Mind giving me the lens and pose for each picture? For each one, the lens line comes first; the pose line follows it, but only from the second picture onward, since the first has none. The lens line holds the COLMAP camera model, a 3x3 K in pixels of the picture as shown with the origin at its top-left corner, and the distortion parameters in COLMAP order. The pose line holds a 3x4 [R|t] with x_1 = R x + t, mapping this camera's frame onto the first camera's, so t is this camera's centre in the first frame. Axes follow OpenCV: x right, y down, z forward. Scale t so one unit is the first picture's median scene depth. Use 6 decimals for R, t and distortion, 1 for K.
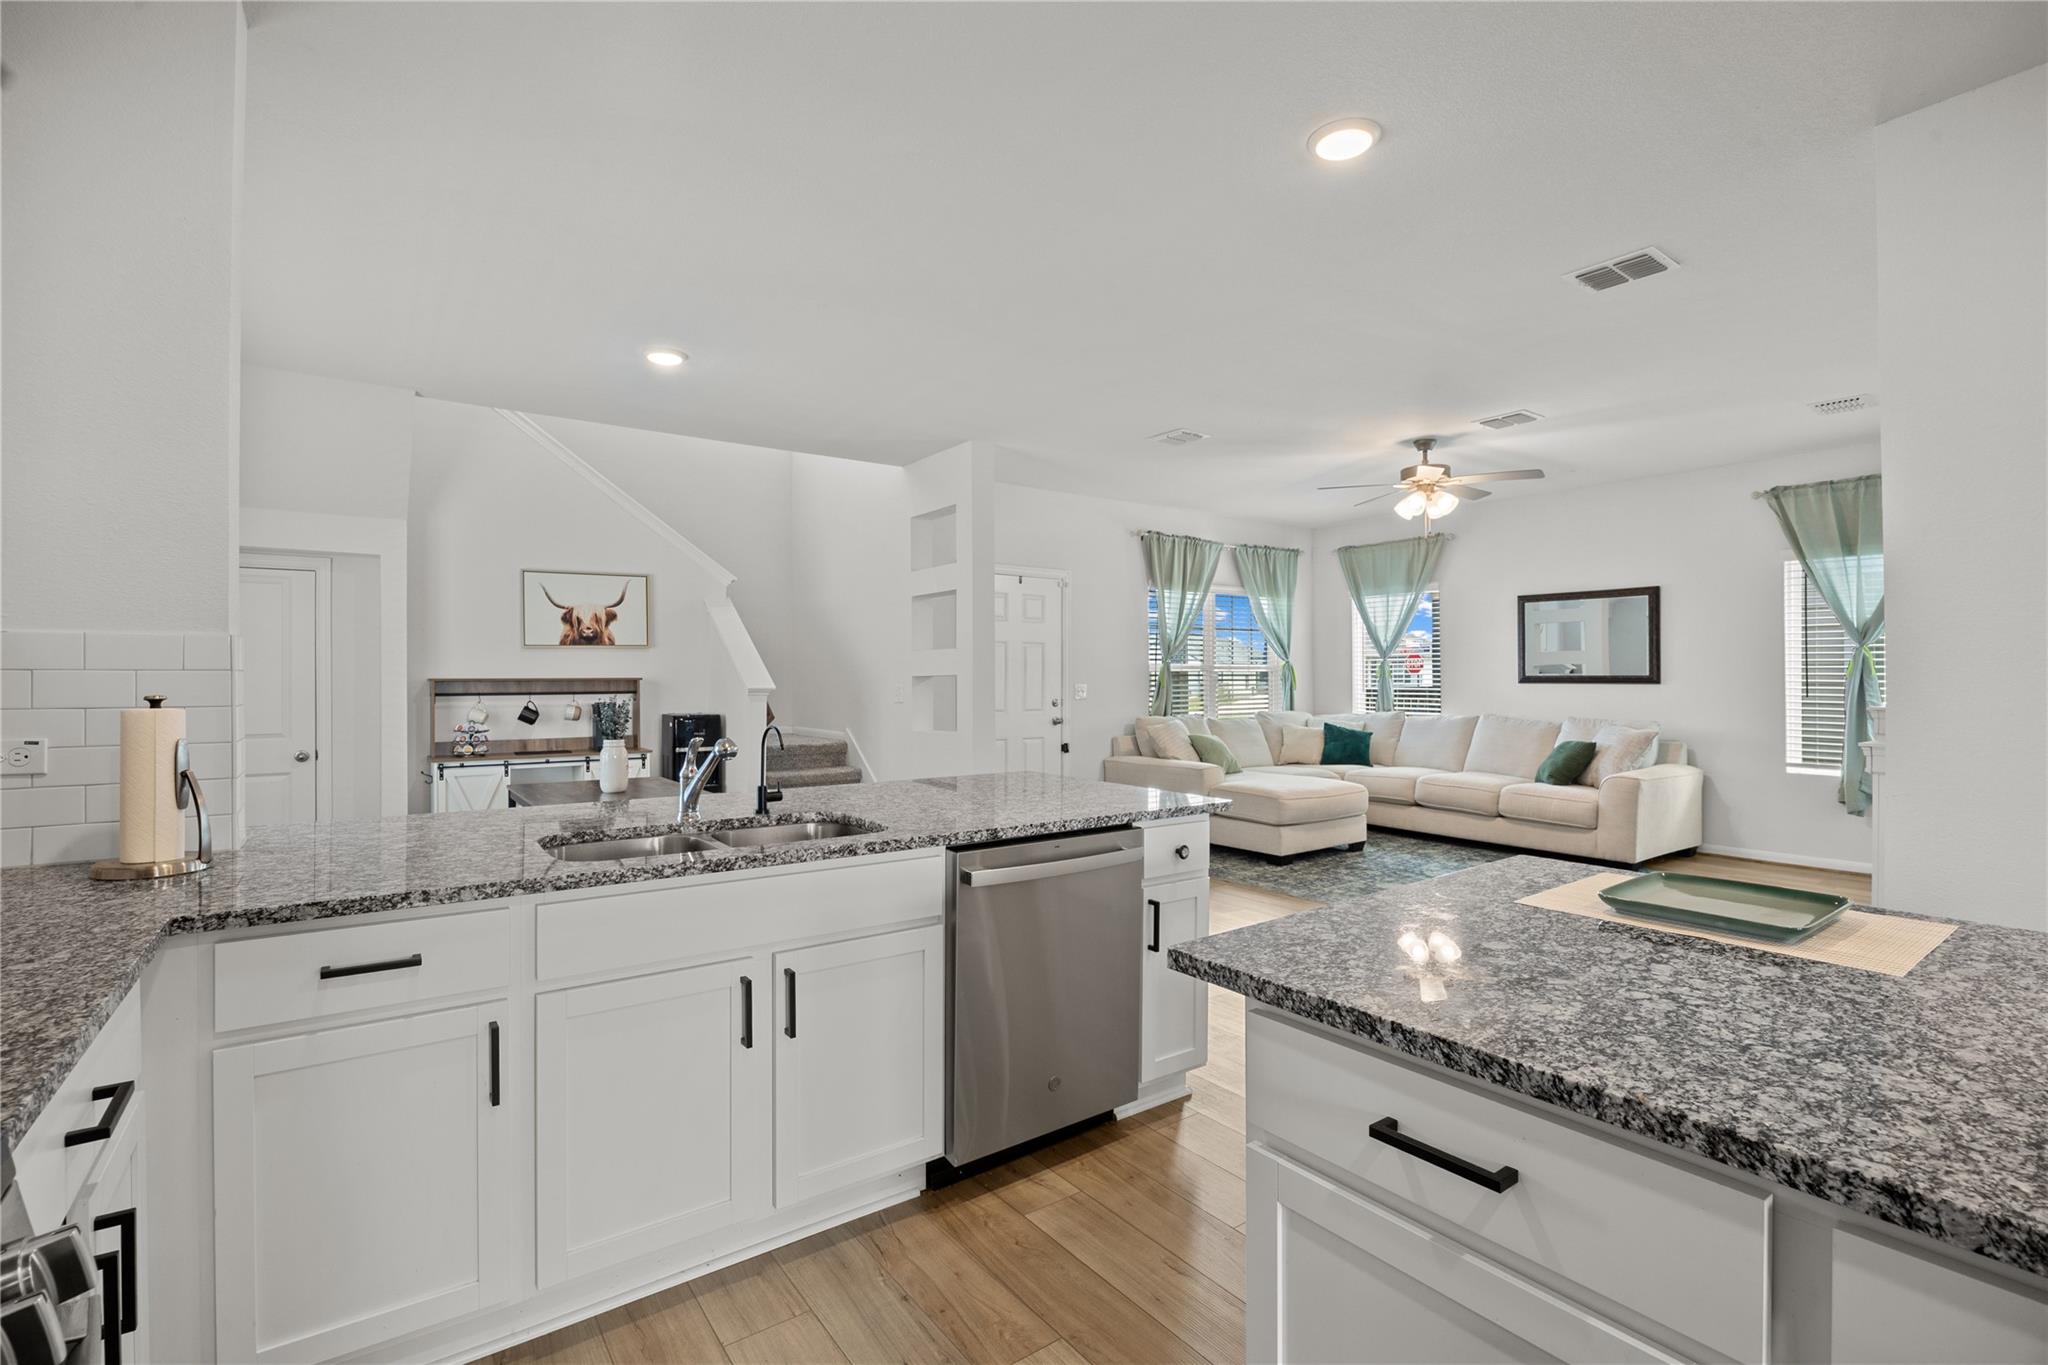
lens RADIAL K [[924.0, 0, 1012.0], [0, 924.0, 677.3], [0, 0, 1]] dist [-0.022264, 0.003116]
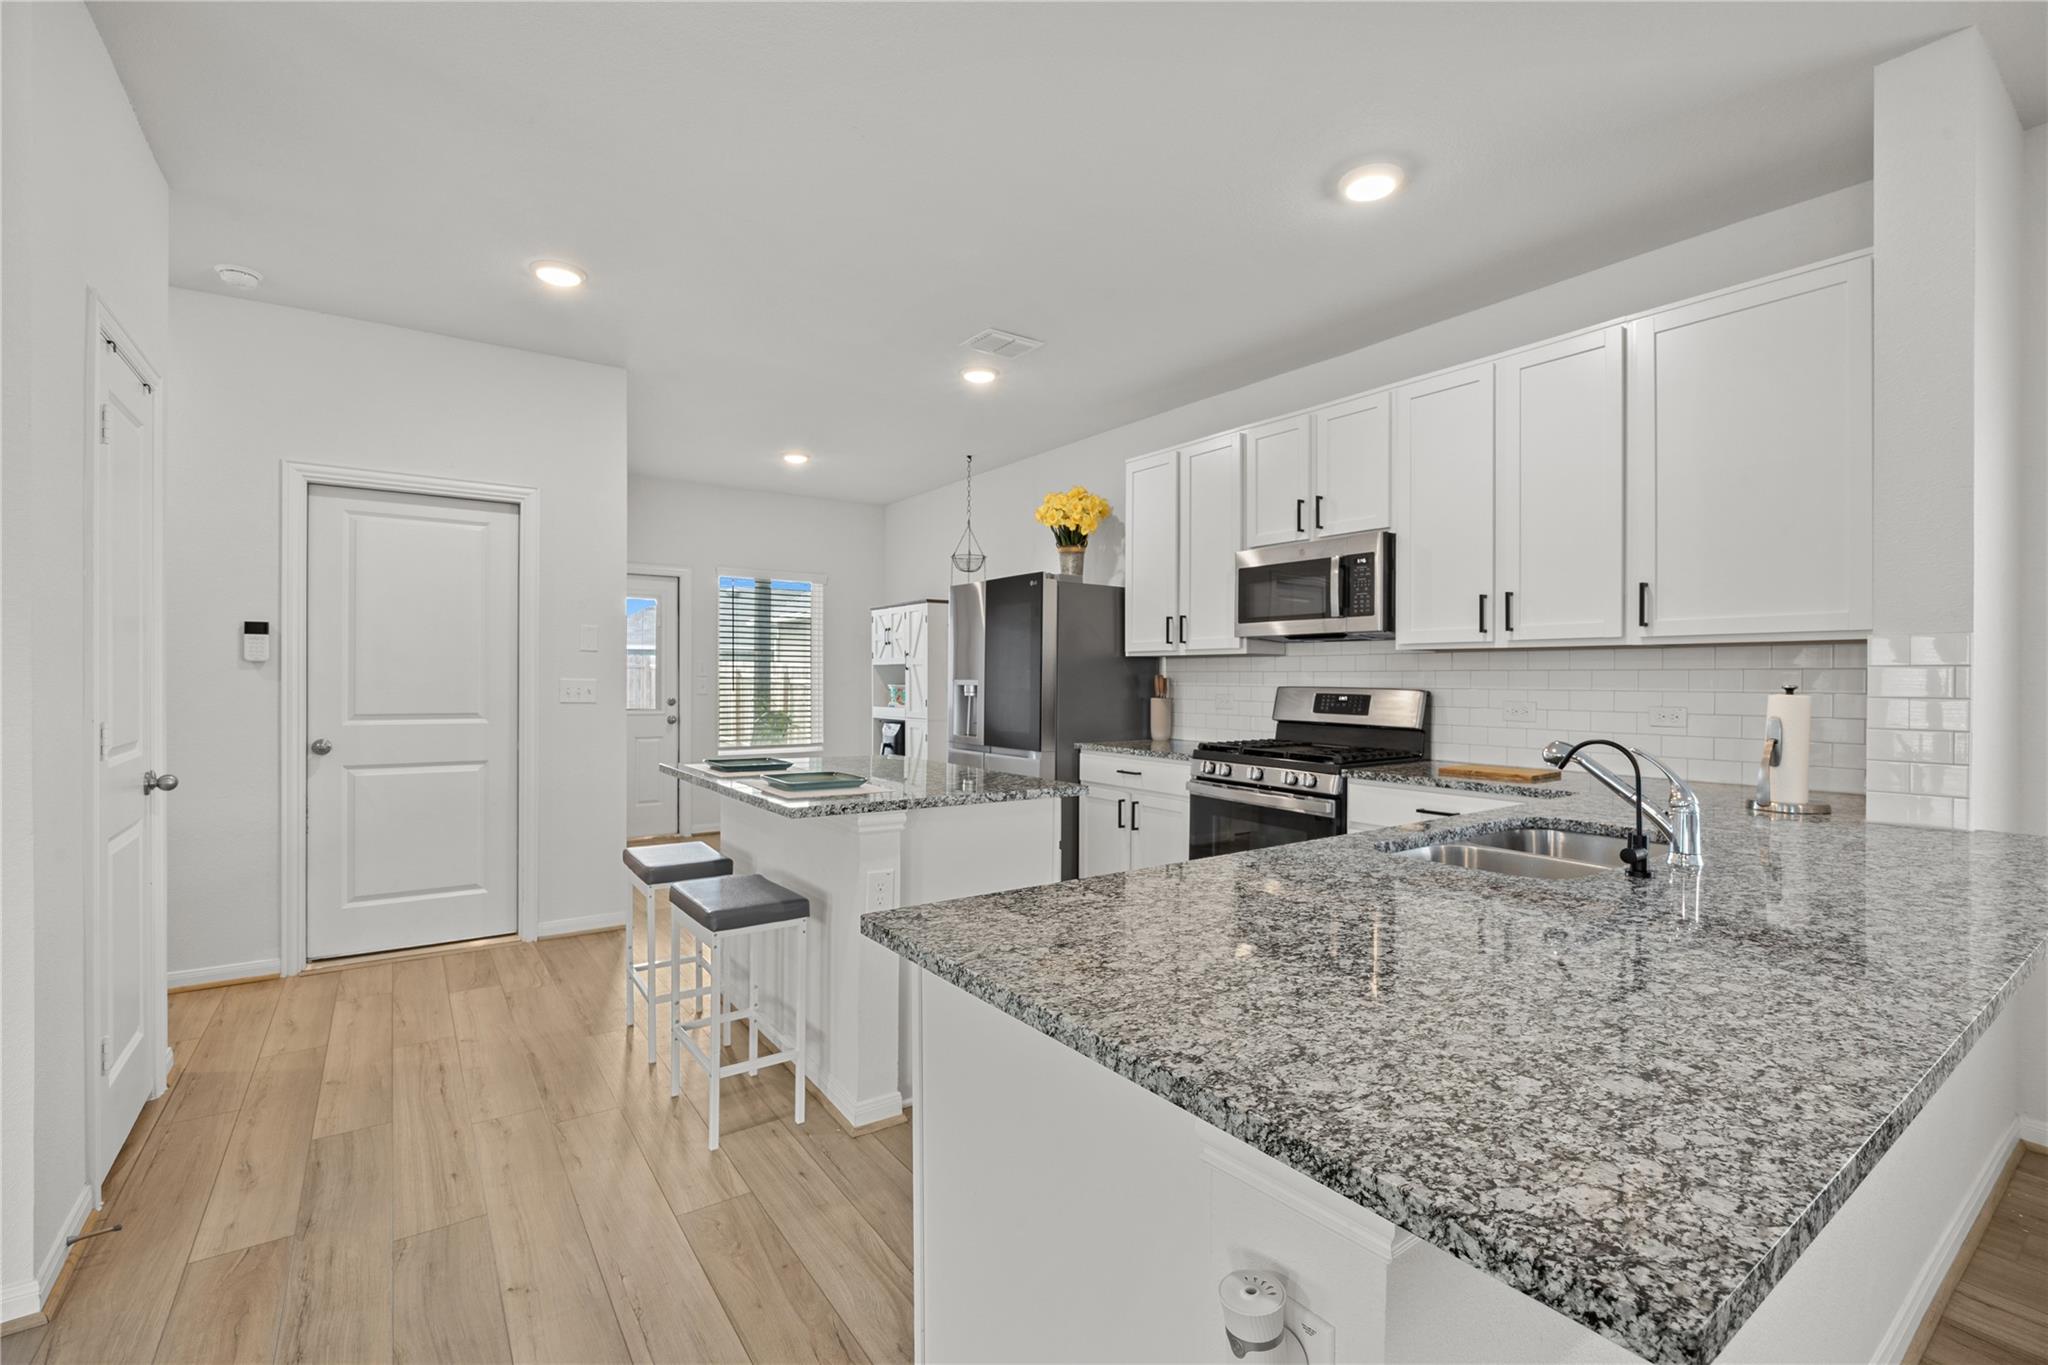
lens RADIAL K [[891.8, 0, 1018.3], [0, 891.8, 679.9], [0, 0, 1]] dist [-0.014673, 0.000000]
pose [[-0.999981, -0.002884, 0.005428, 0.071386], [-0.002858, 0.999985, 0.004689, 0.002459], [-0.005441, 0.004673, -0.999974, 0.670815]]
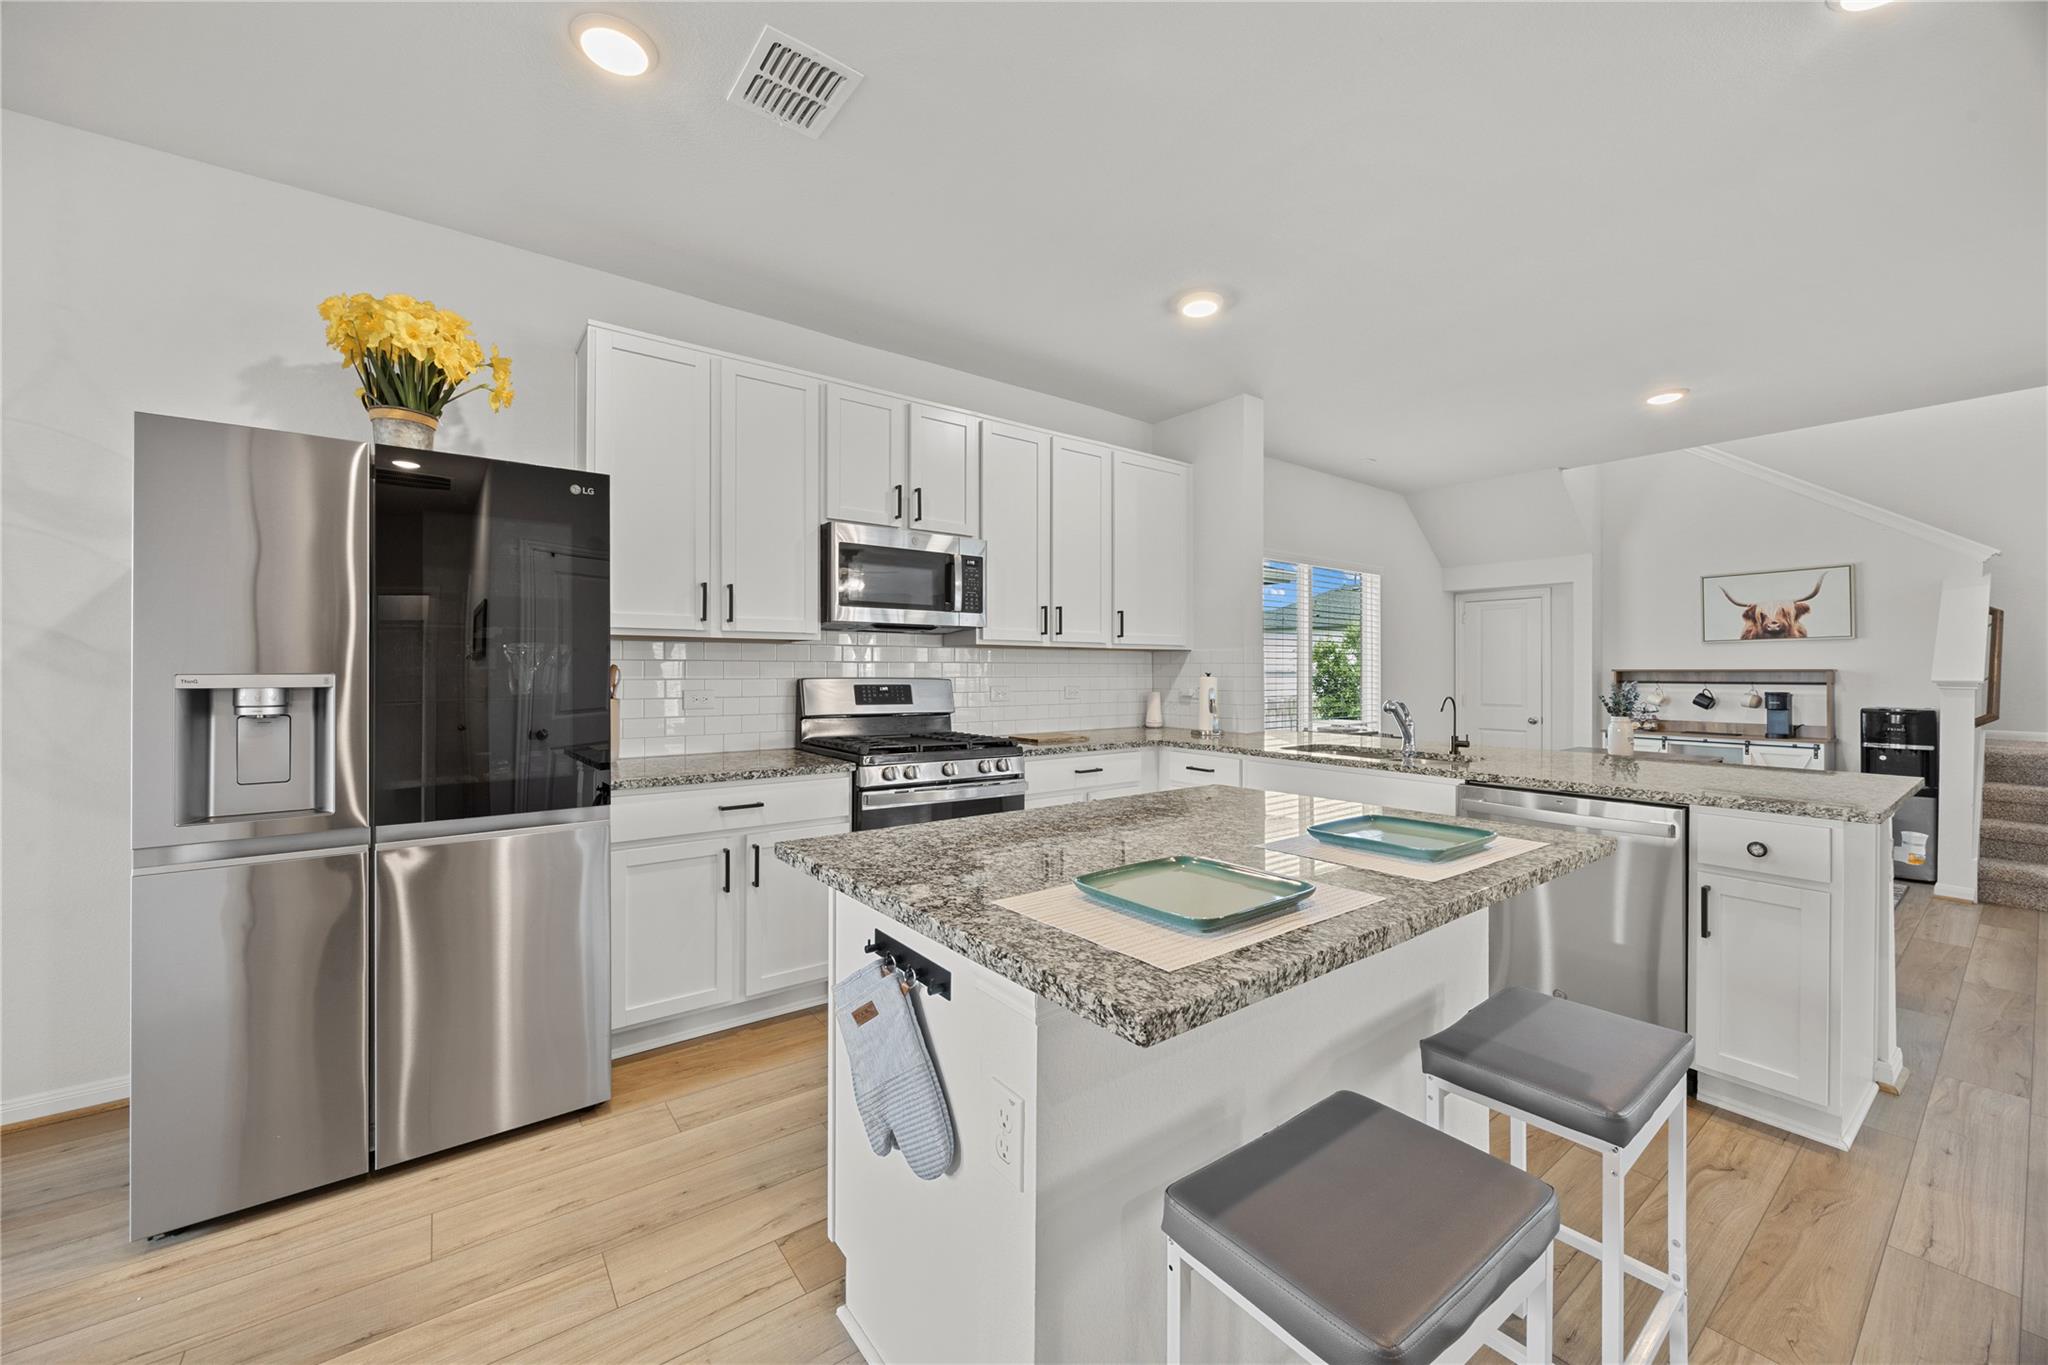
lens RADIAL K [[775.4, 0, 1013.2], [0, 775.4, 665.2], [0, 0, 1]] dist [-0.004069, 0.000390]
pose [[0.018547, -0.004795, -0.999816, 0.415603], [-0.003390, 0.999982, -0.004859, 0.003241], [0.999822, 0.003480, 0.018530, 0.097511]]
